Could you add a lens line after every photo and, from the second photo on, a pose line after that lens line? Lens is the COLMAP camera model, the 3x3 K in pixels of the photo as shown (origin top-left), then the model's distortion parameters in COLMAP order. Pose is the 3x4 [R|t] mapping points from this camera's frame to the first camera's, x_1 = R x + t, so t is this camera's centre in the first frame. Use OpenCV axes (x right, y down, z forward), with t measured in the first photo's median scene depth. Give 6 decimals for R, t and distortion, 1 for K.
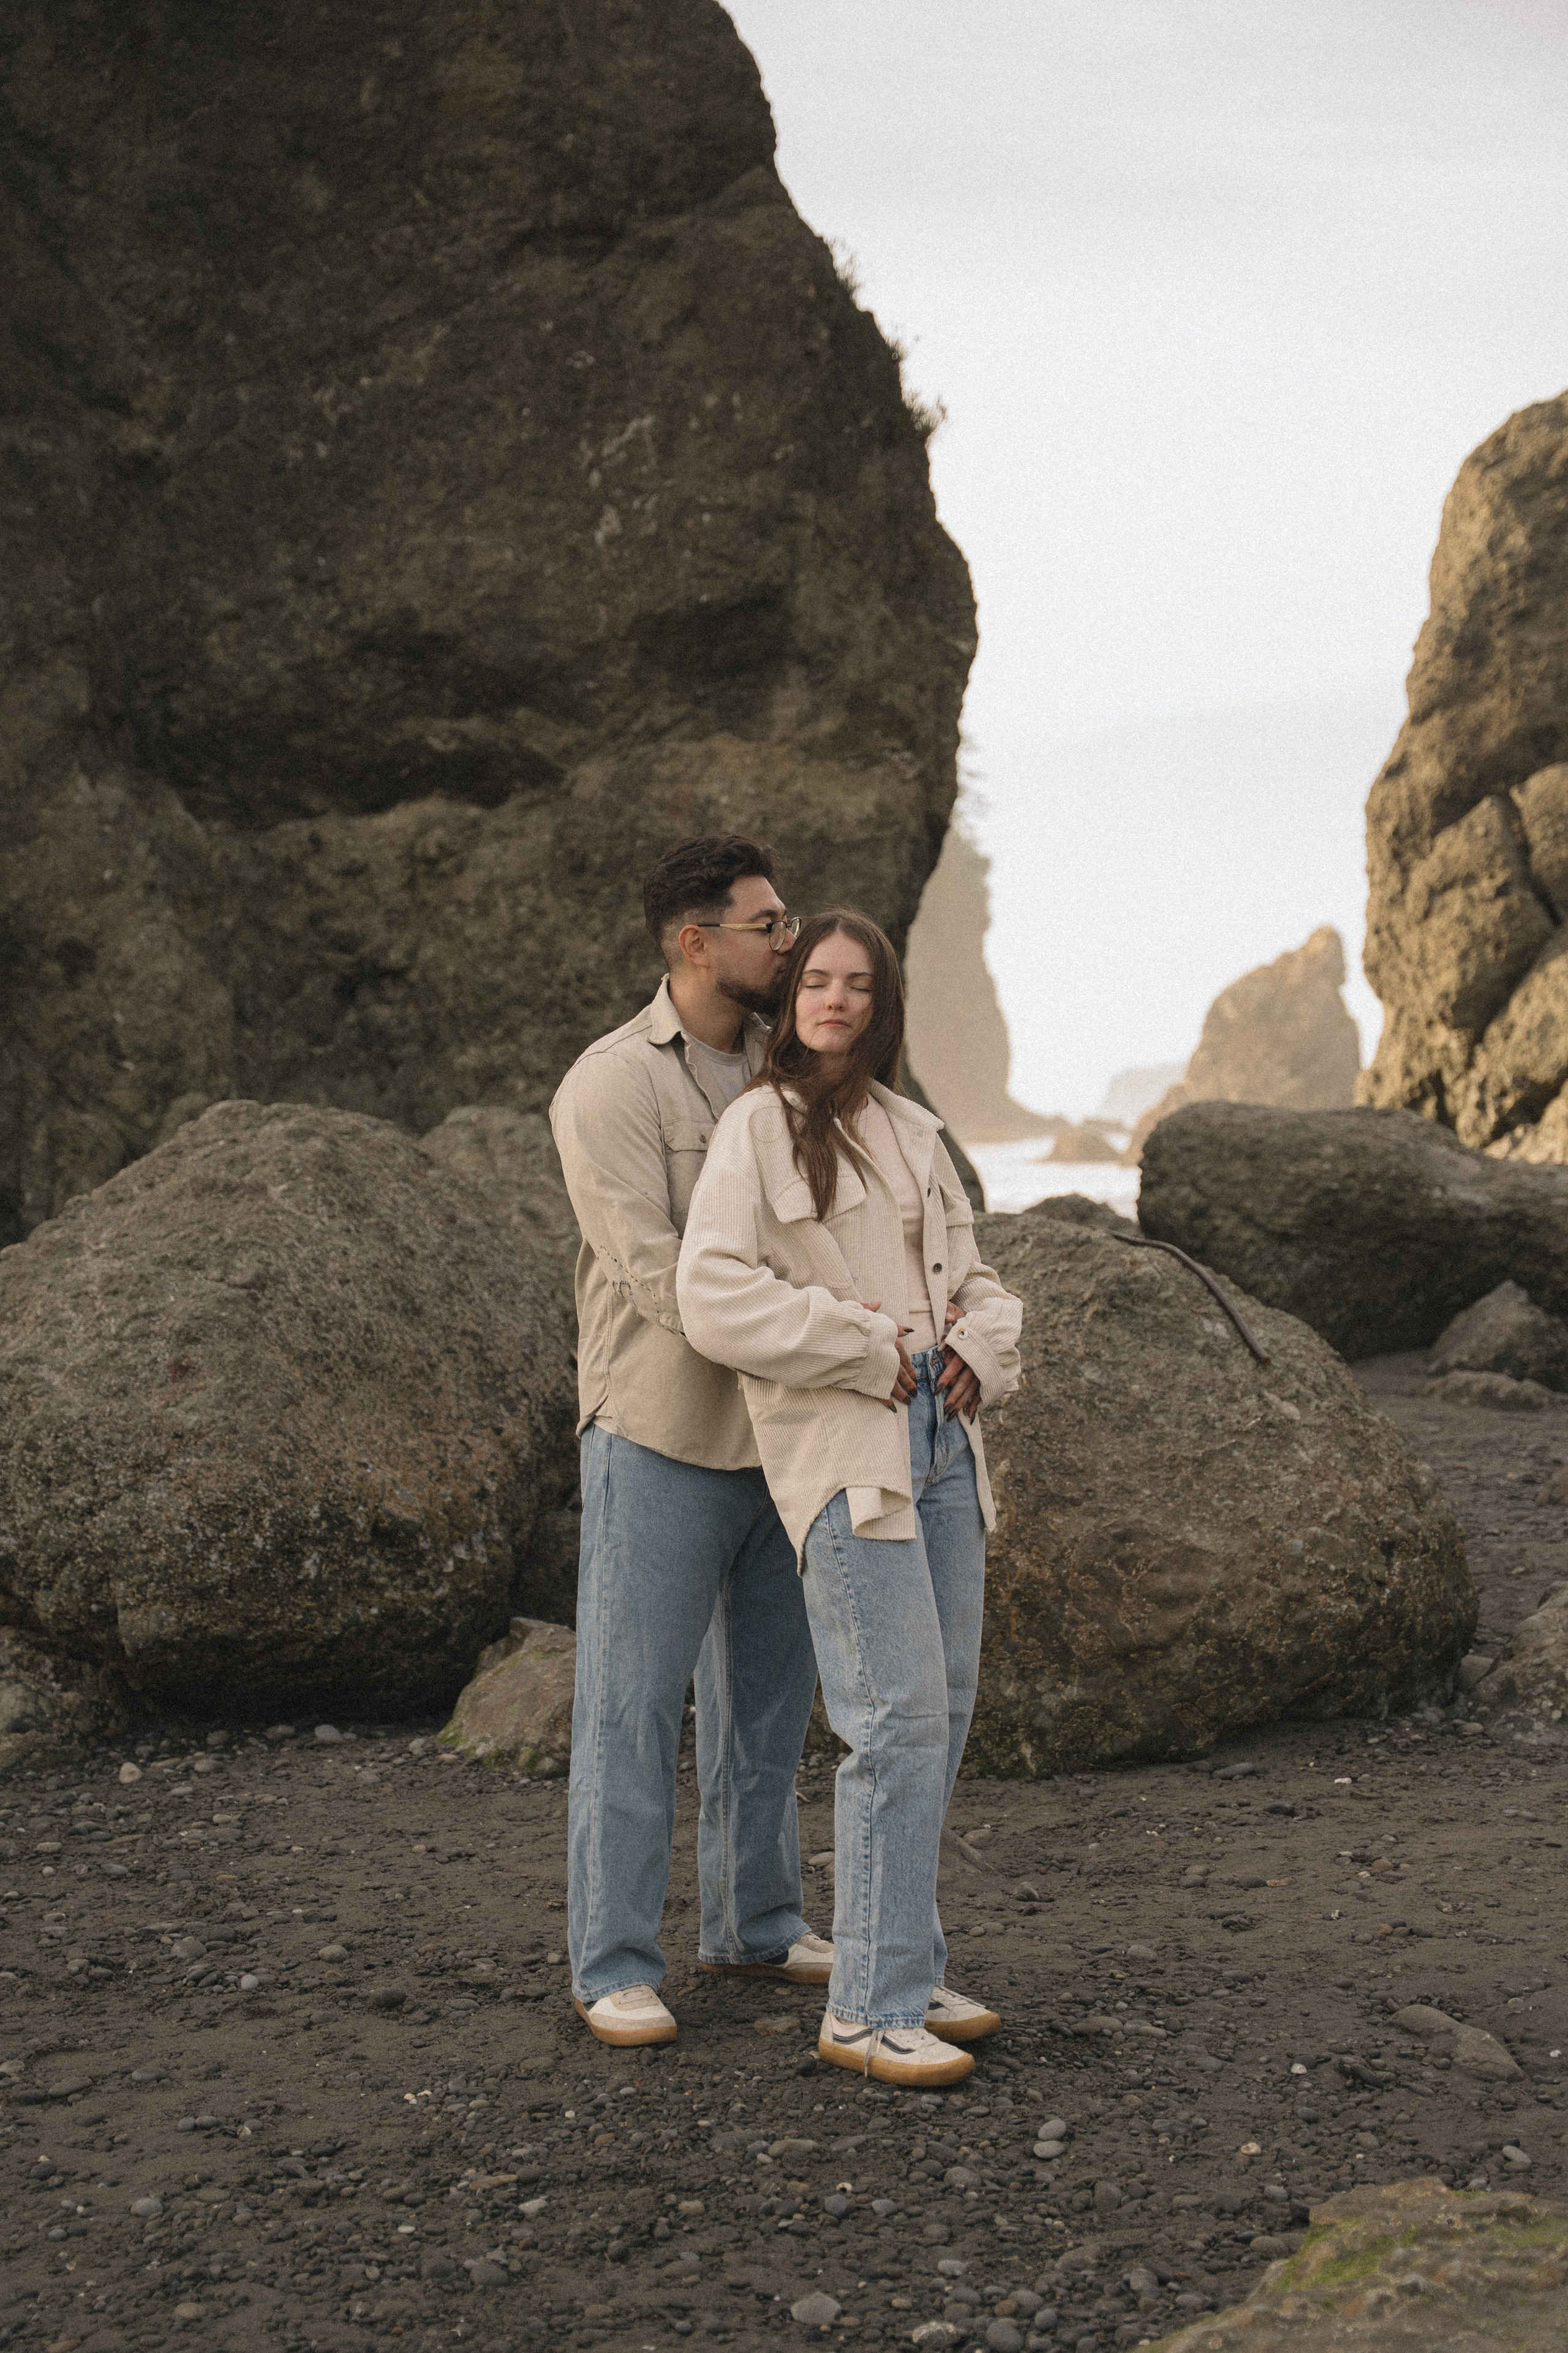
lens RADIAL K [[3383.5, 0, 863.6], [0, 3383.5, 1260.4], [0, 0, 1]] dist [0.120669, 0.000000]
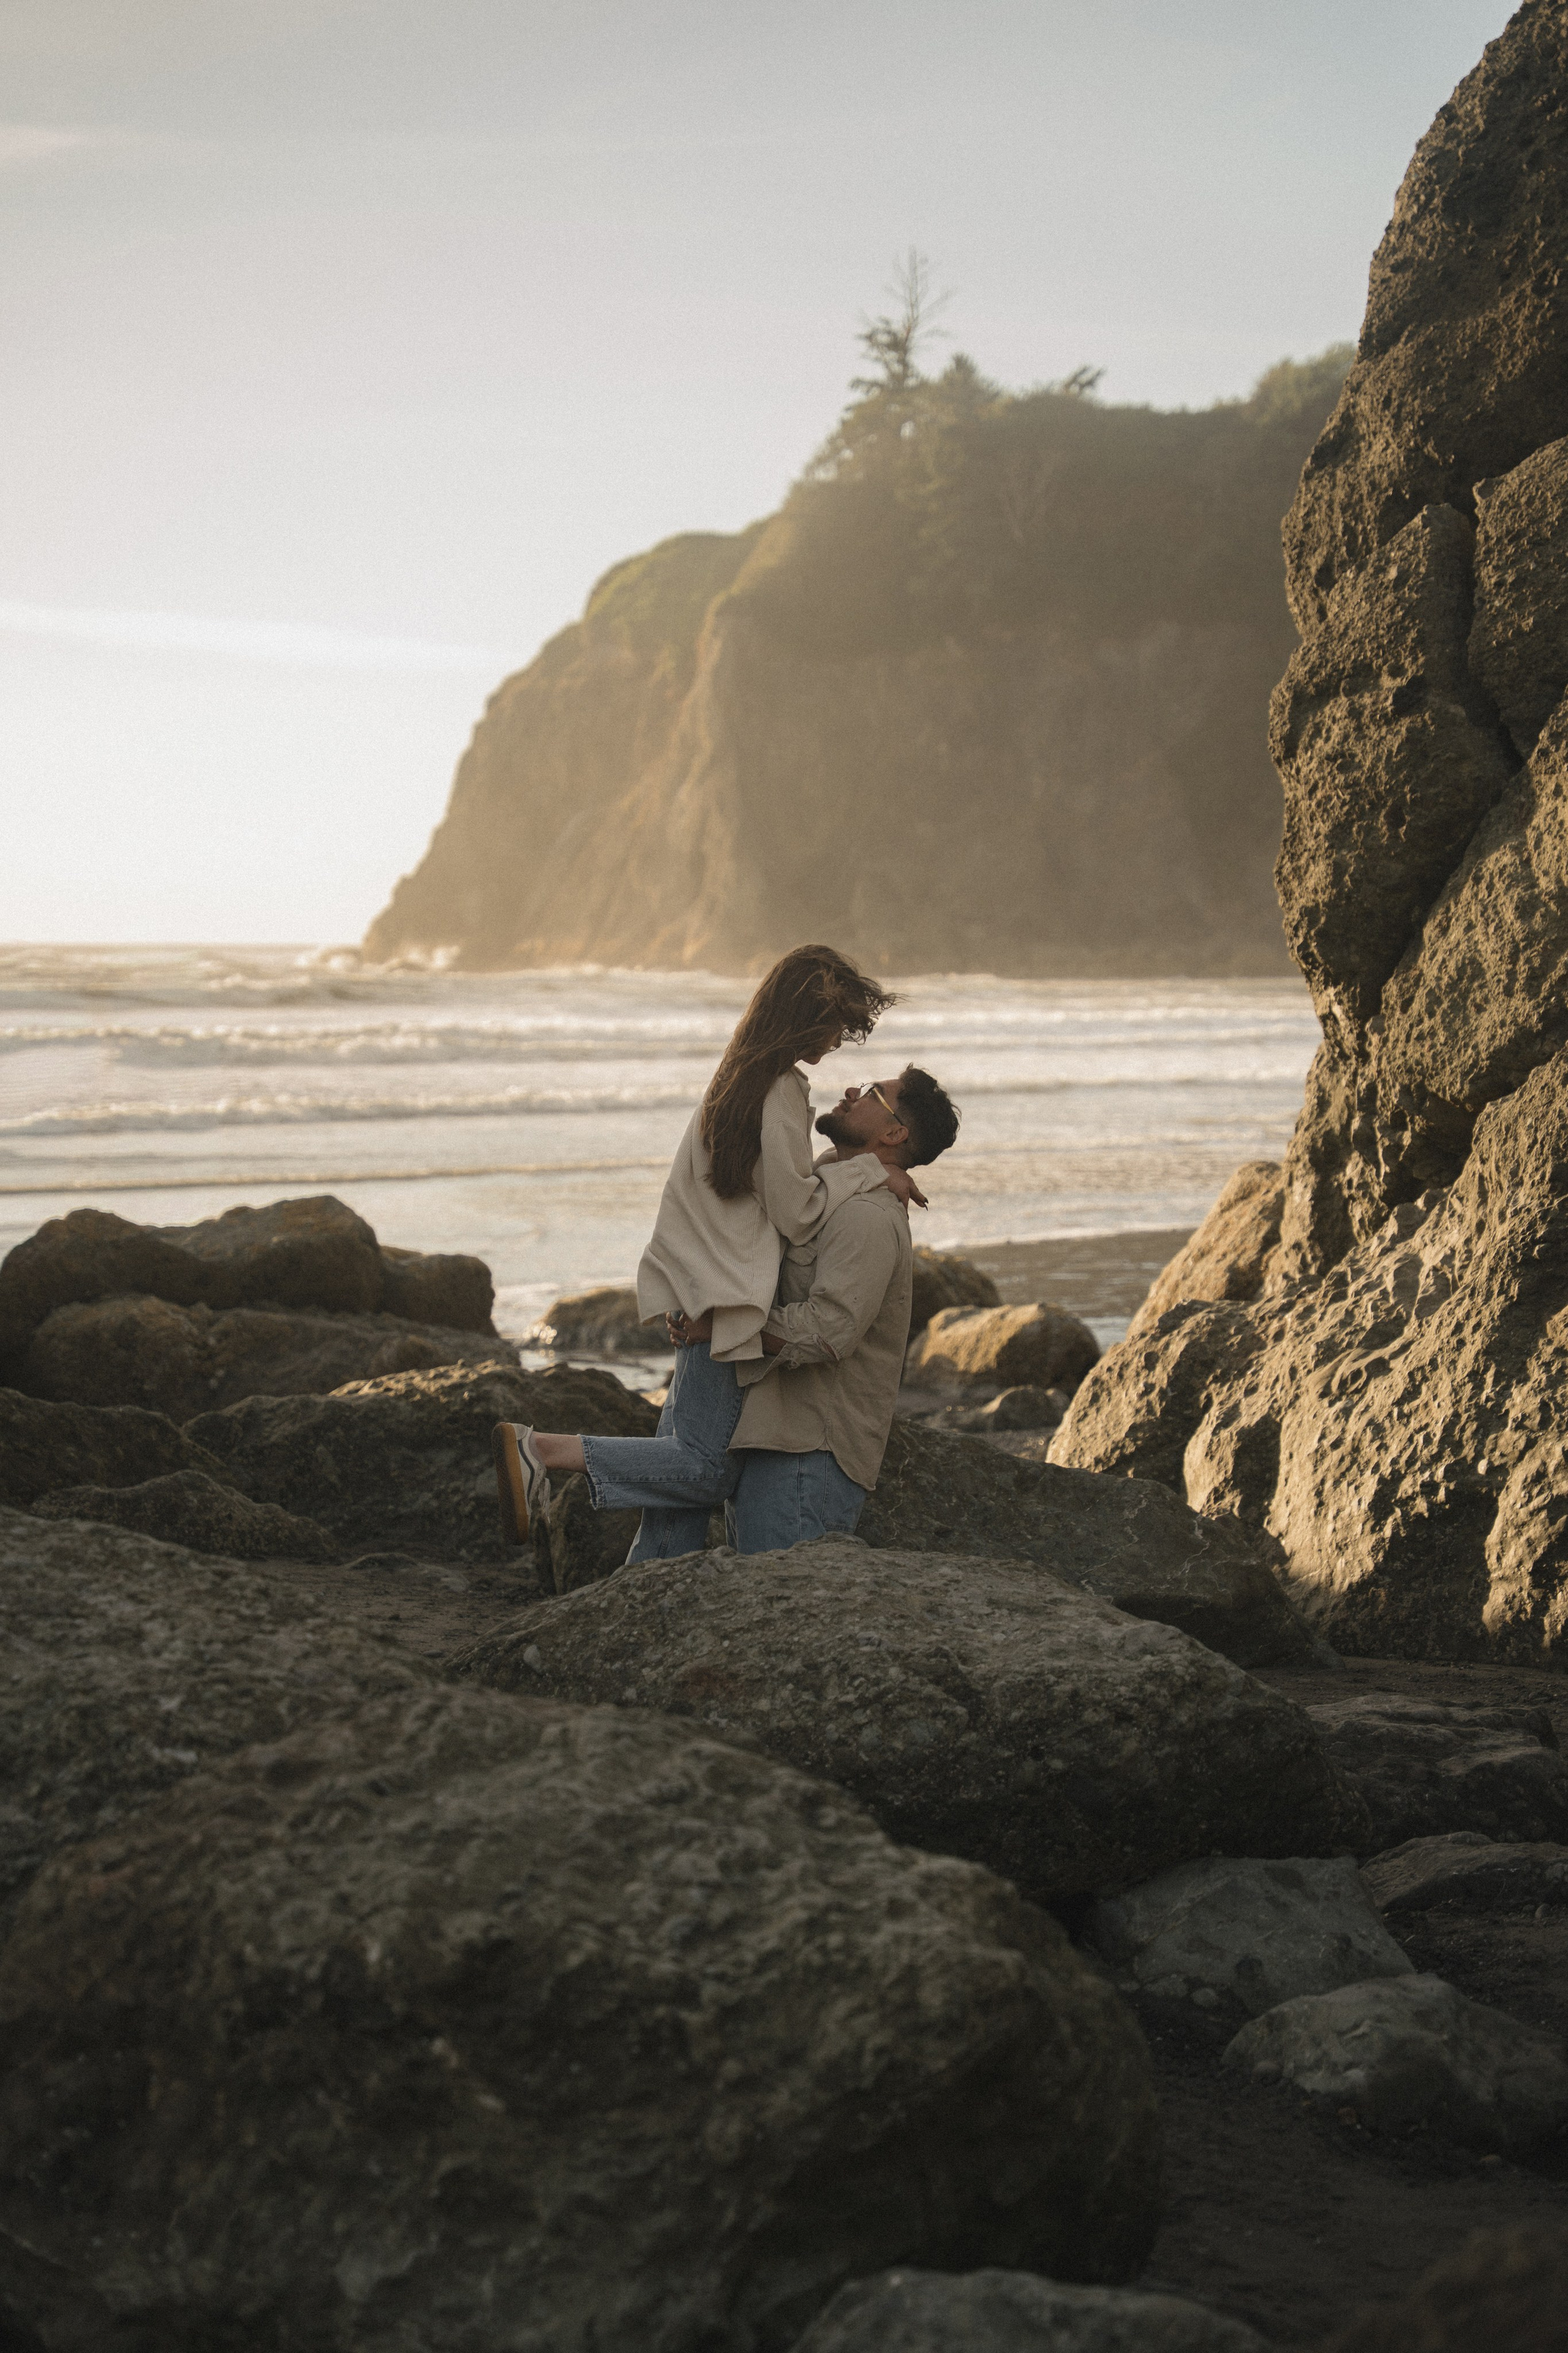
lens RADIAL K [[4569.5, 0, 731.6], [0, 4569.5, 1197.9], [0, 0, 1]] dist [0.264790, 0.000000]
pose [[0.972767, 0.018930, -0.231010, 0.381745], [-0.015568, 0.999745, 0.016368, -0.073073], [0.231261, -0.012326, 0.972814, 0.527059]]
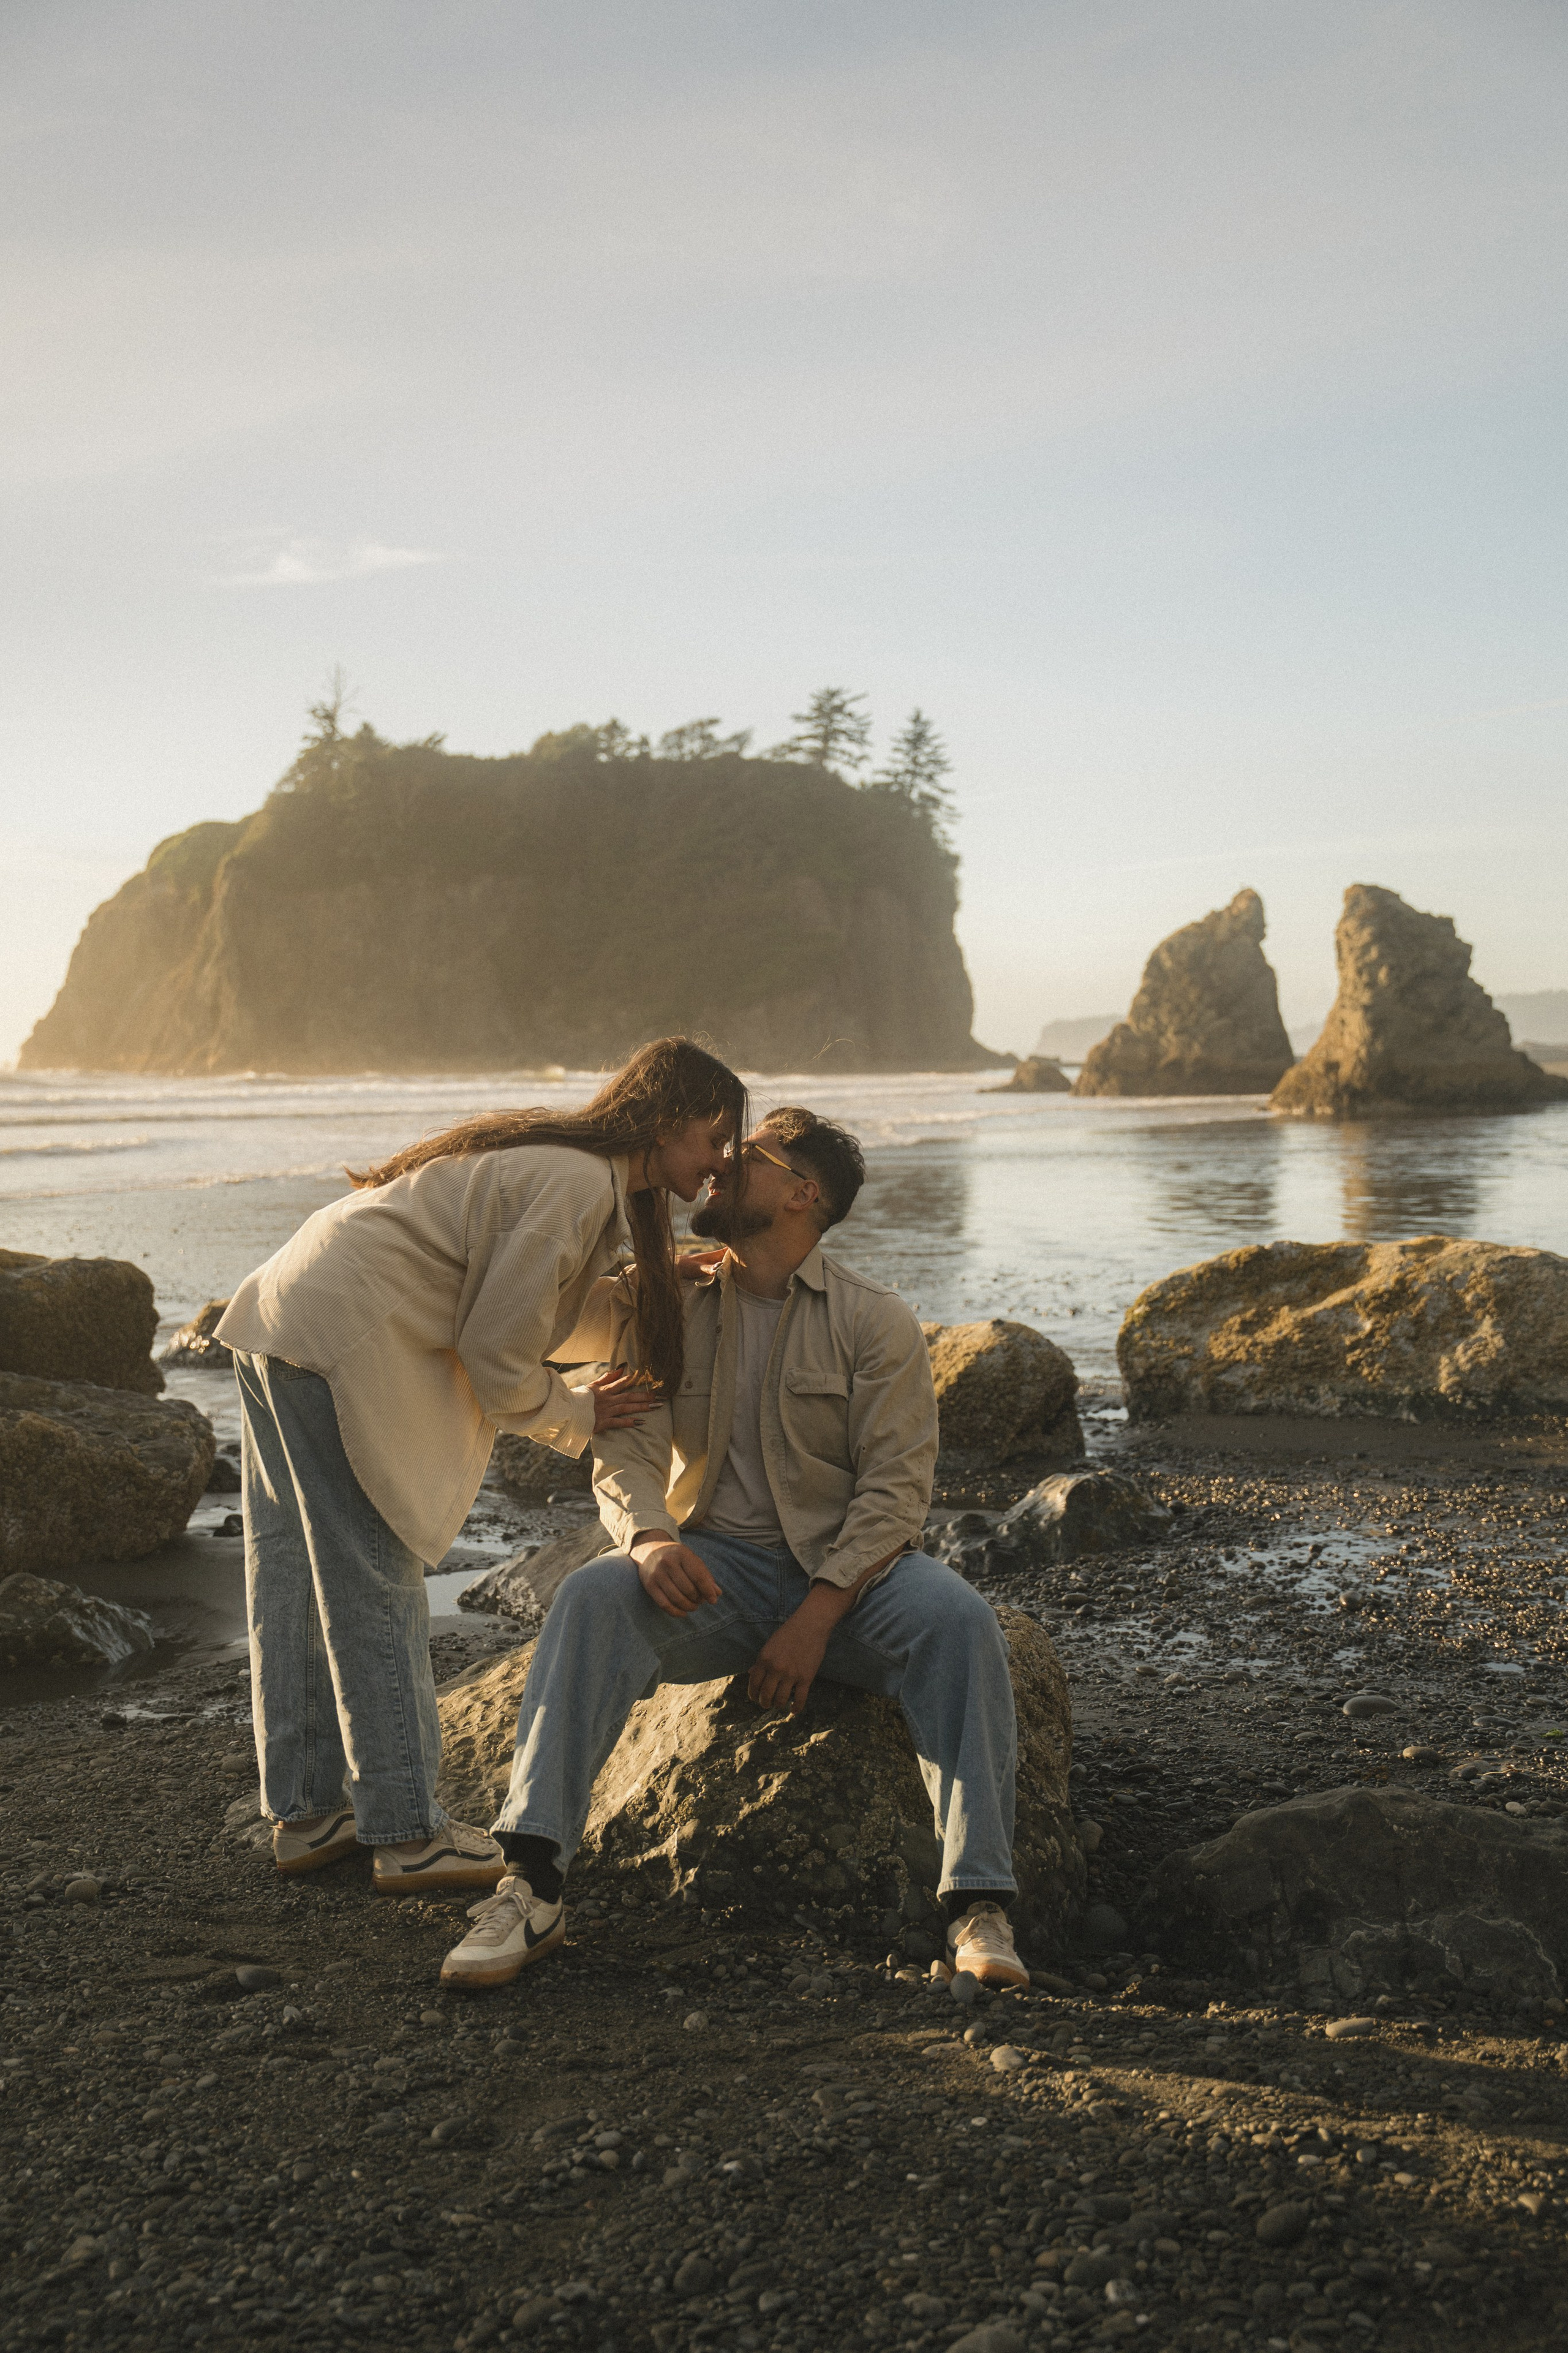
lens RADIAL K [[2634.1, 0, 784.3], [0, 2634.1, 1172.9], [0, 0, 1]] dist [-0.053625, 0.000000]
pose [[0.999580, 0.005598, -0.028450, 0.027369], [-0.005507, 0.999979, 0.003279, -0.042919], [0.028467, -0.003121, 0.999590, 1.676993]]
